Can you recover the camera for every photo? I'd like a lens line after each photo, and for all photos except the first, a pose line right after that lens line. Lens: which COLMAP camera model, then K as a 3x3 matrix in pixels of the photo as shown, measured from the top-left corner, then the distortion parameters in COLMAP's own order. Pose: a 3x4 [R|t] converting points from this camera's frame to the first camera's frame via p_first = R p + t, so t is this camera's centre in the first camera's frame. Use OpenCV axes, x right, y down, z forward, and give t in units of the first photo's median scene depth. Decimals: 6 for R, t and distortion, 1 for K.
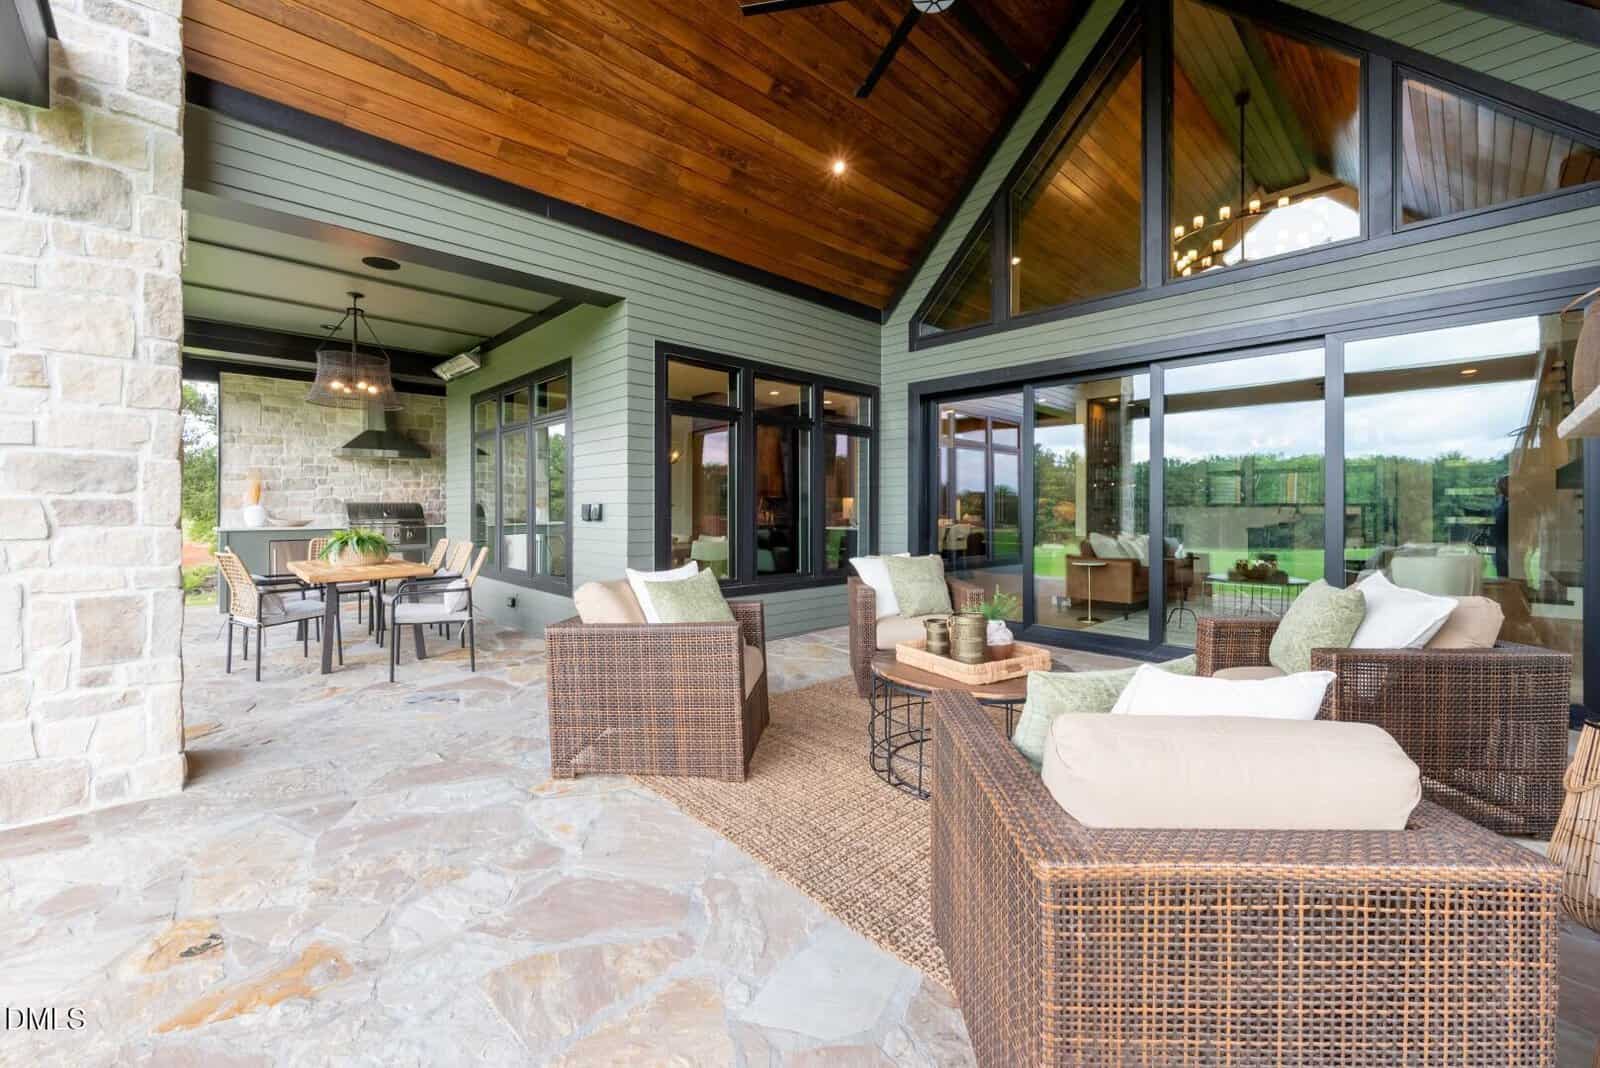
lens RADIAL K [[642.9, 0, 802.9], [0, 642.9, 517.2], [0, 0, 1]] dist [-0.000222, -0.000087]
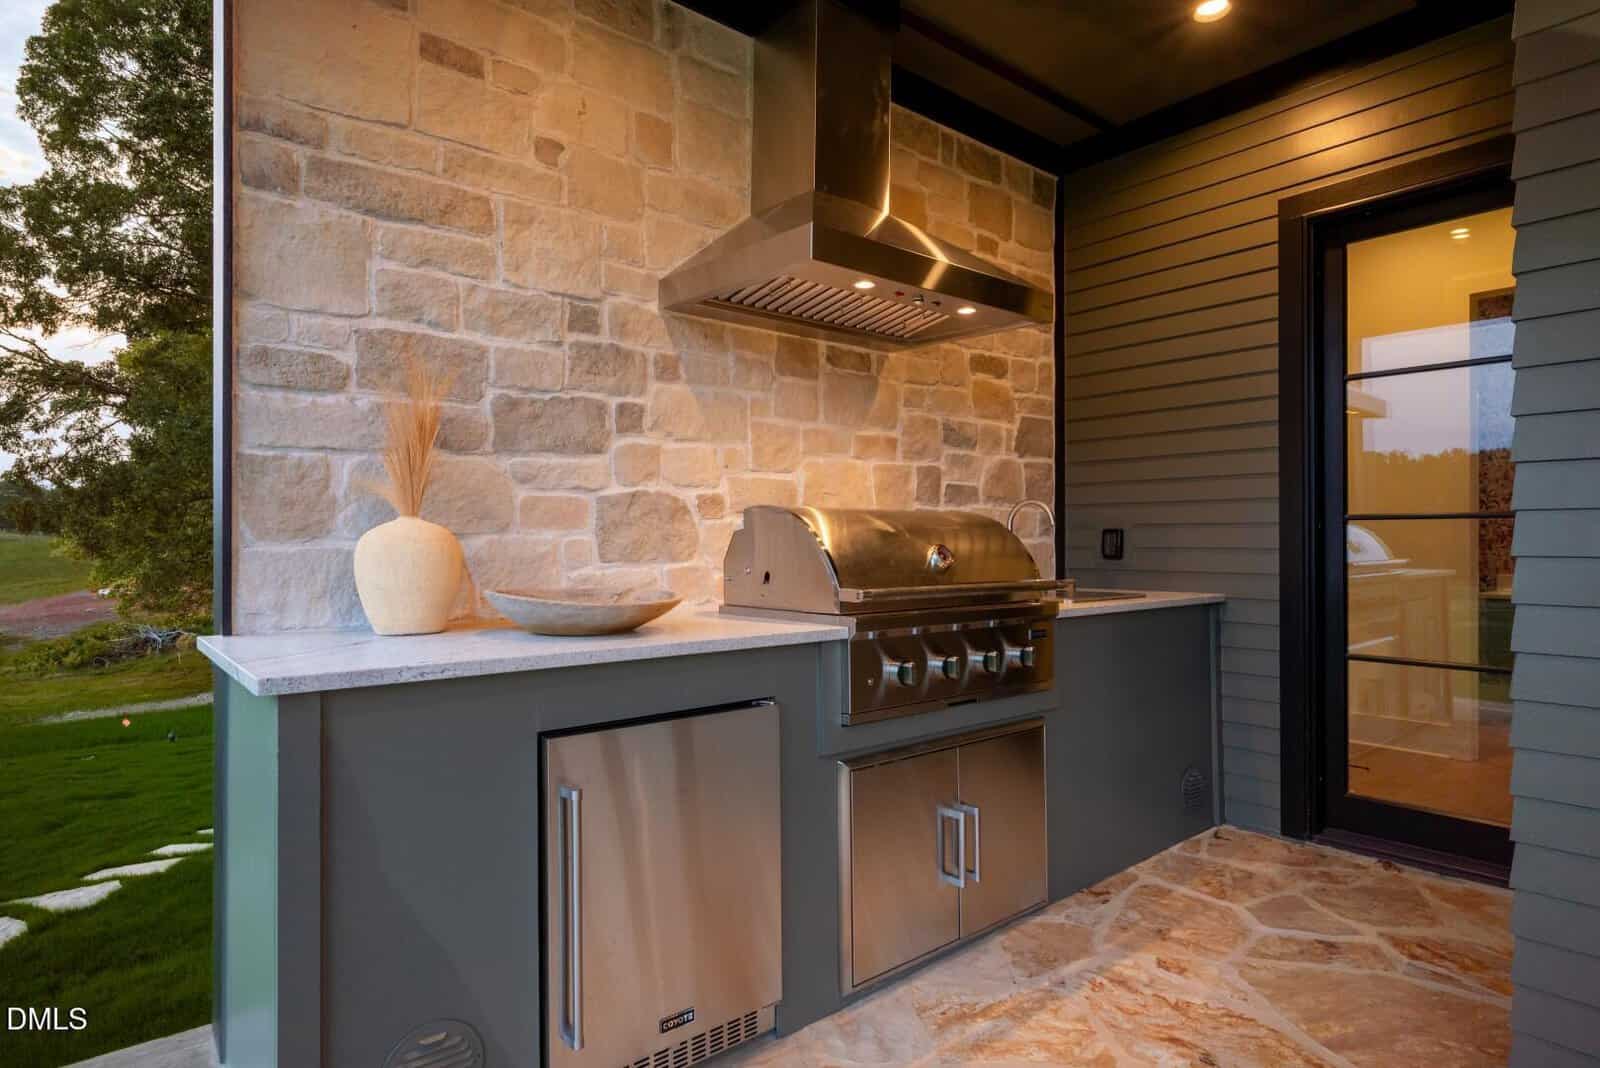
lens RADIAL K [[872.3, 0, 802.8], [0, 872.3, 550.9], [0, 0, 1]] dist [-0.002047, -0.000962]
pose [[0.997099, -0.002640, -0.076074, -0.685156], [0.002461, 0.999994, -0.002448, -0.008516], [0.076080, 0.002254, 0.997099, 0.722635]]
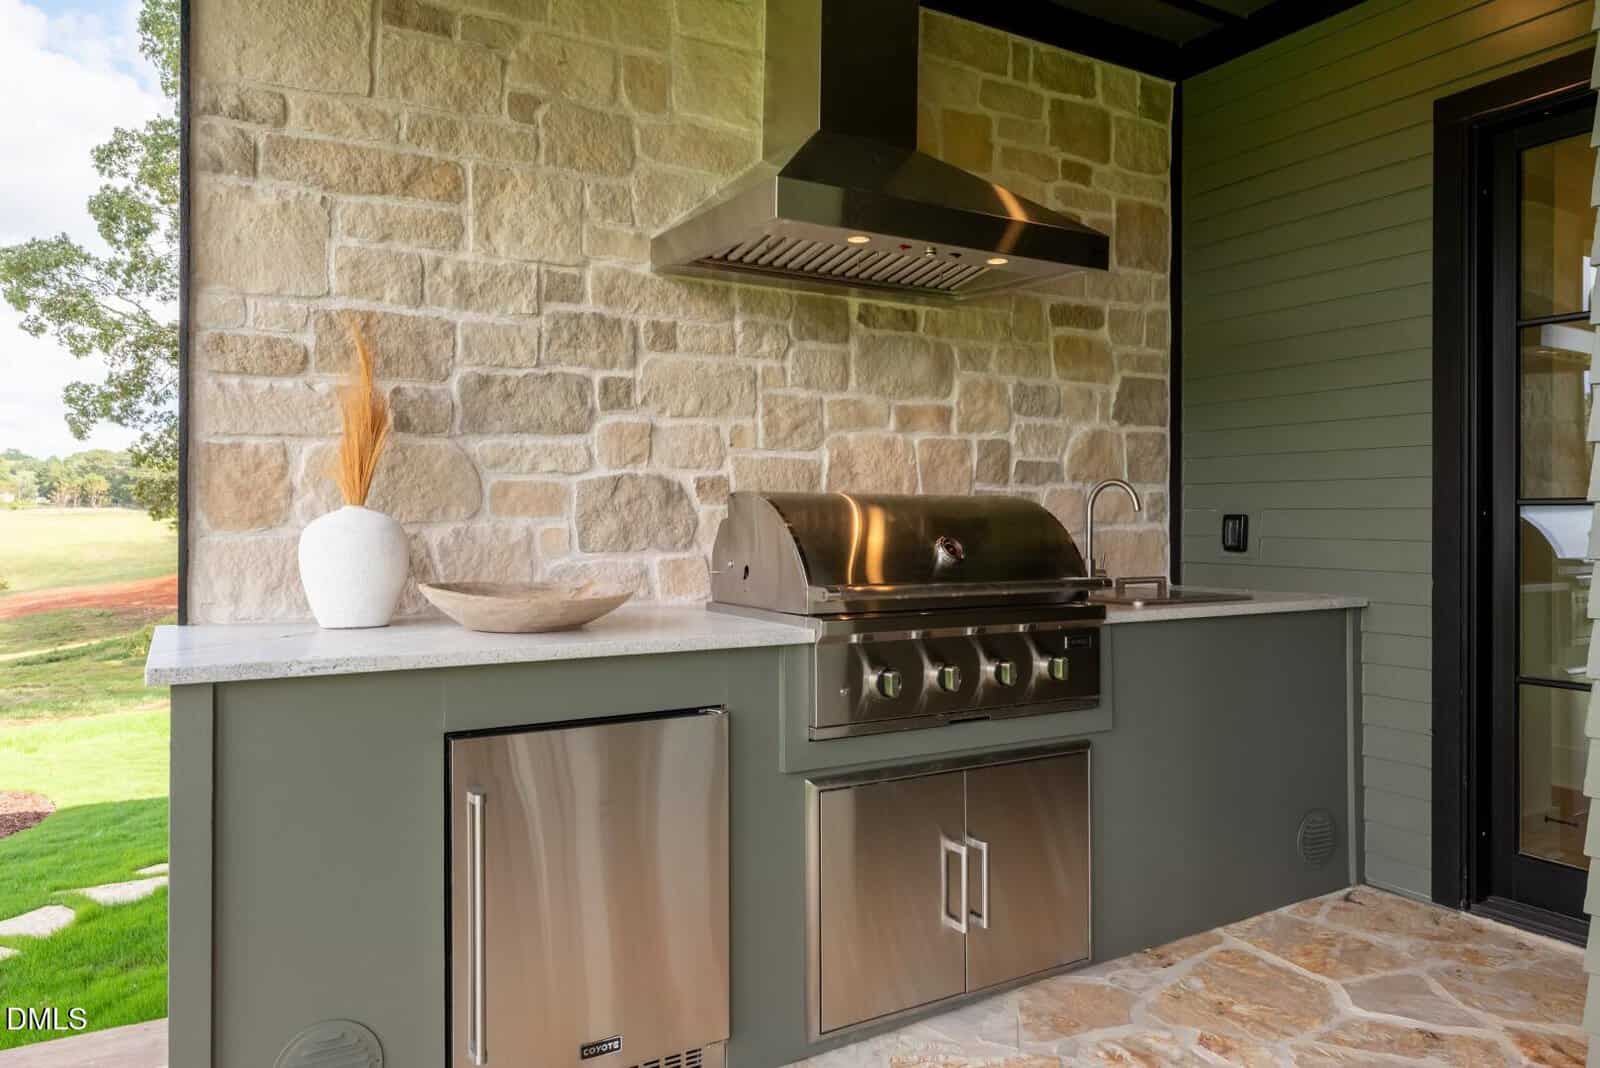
lens RADIAL K [[1057.3, 0, 800.0], [0, 1057.3, 534.0], [0, 0, 1]] dist [-0.003037, -0.000549]
pose [[0.970611, 0.003530, -0.240630, -0.629472], [-0.003497, 0.999994, 0.000565, -0.011824], [0.240630, 0.000293, 0.970617, 0.709946]]
